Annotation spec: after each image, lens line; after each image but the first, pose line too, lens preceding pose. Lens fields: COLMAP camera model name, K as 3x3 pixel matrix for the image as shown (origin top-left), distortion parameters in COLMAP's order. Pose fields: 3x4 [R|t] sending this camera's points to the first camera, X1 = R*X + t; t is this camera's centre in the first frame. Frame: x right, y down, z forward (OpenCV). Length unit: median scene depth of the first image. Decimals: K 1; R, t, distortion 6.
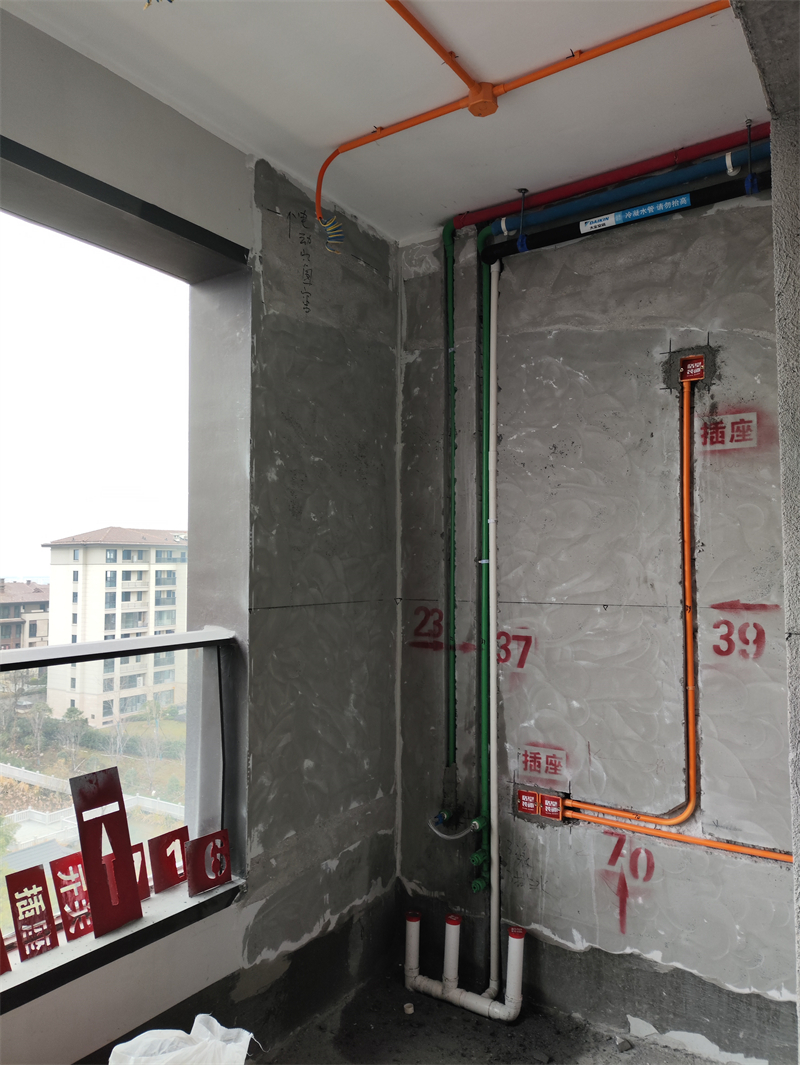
lens RADIAL K [[777.8, 0, 391.5], [0, 777.8, 532.6], [0, 0, 1]] dist [0.090590, -0.152597]
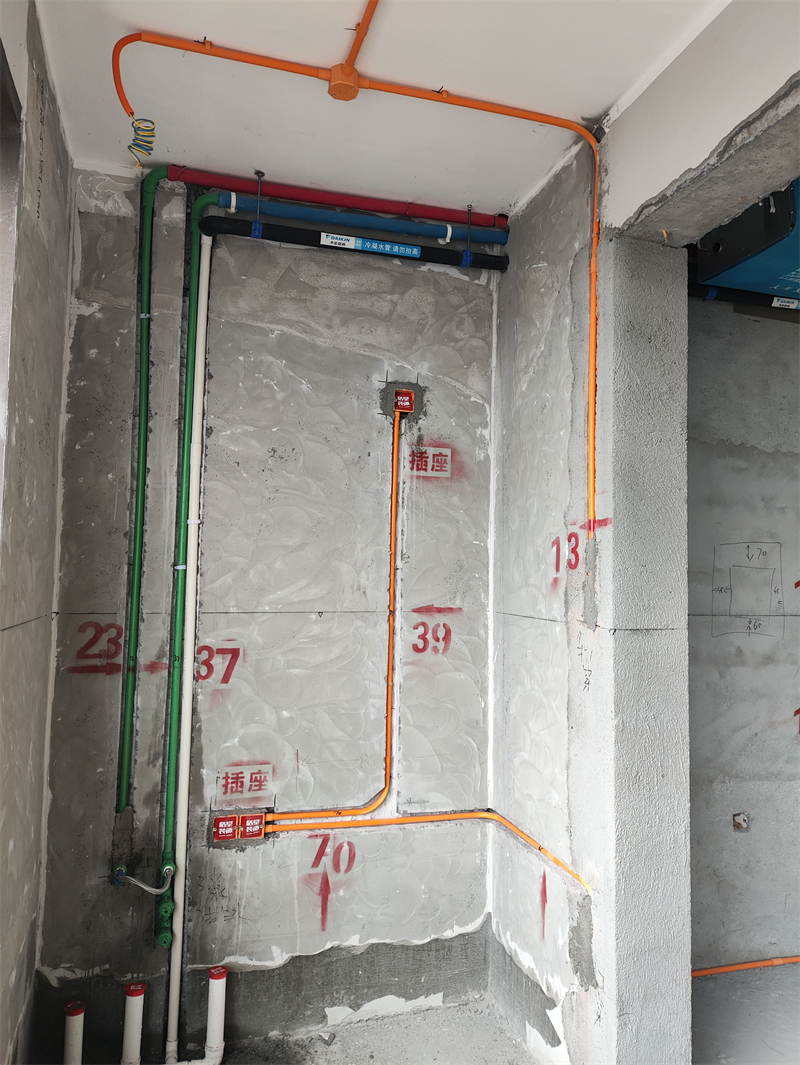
lens RADIAL K [[777.8, 0, 391.5], [0, 777.8, 532.6], [0, 0, 1]] dist [0.090590, -0.152597]
pose [[0.620566, 0.049096, 0.782616, -0.459486], [-0.051514, 0.998435, -0.021788, 0.005598], [-0.782461, -0.026795, 0.622123, 0.286691]]
